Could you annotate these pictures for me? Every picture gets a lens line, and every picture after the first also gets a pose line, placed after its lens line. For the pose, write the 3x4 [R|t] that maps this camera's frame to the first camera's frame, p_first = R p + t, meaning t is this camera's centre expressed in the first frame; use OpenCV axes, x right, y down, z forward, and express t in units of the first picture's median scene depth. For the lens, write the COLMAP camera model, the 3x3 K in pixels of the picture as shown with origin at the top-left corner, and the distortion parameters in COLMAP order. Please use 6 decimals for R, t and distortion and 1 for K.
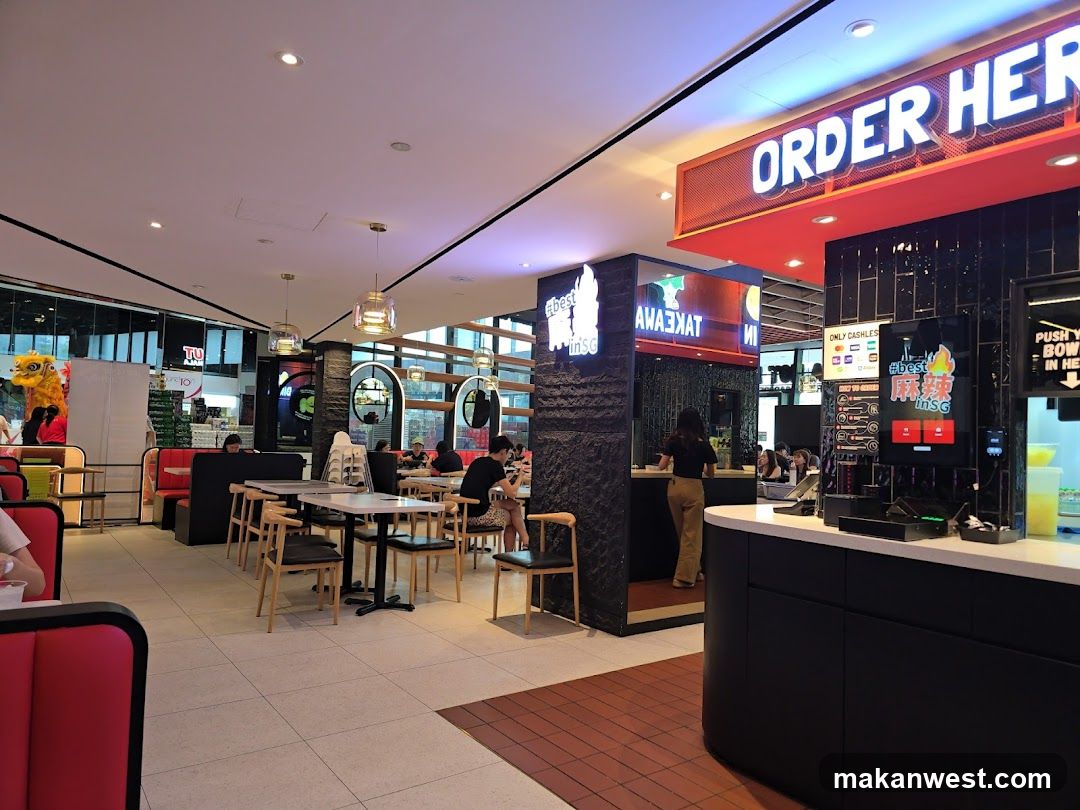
lens RADIAL K [[730.1, 0, 546.8], [0, 730.1, 407.3], [0, 0, 1]] dist [0.029509, -0.006852]
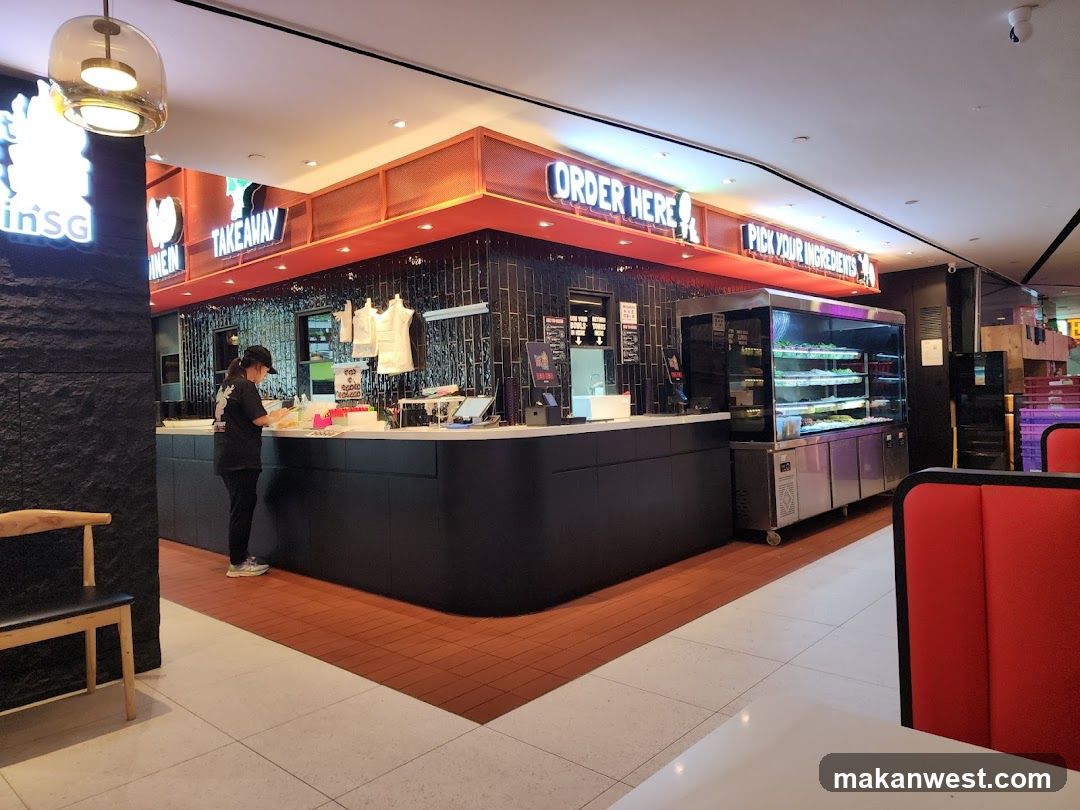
lens RADIAL K [[730.1, 0, 547.1], [0, 730.1, 398.0], [0, 0, 1]] dist [0.029509, -0.006852]
pose [[-0.220451, -0.029763, 0.974944, -1.161215], [-0.012541, 0.999538, 0.027678, 0.062481], [-0.975317, -0.006125, -0.220722, 1.413786]]
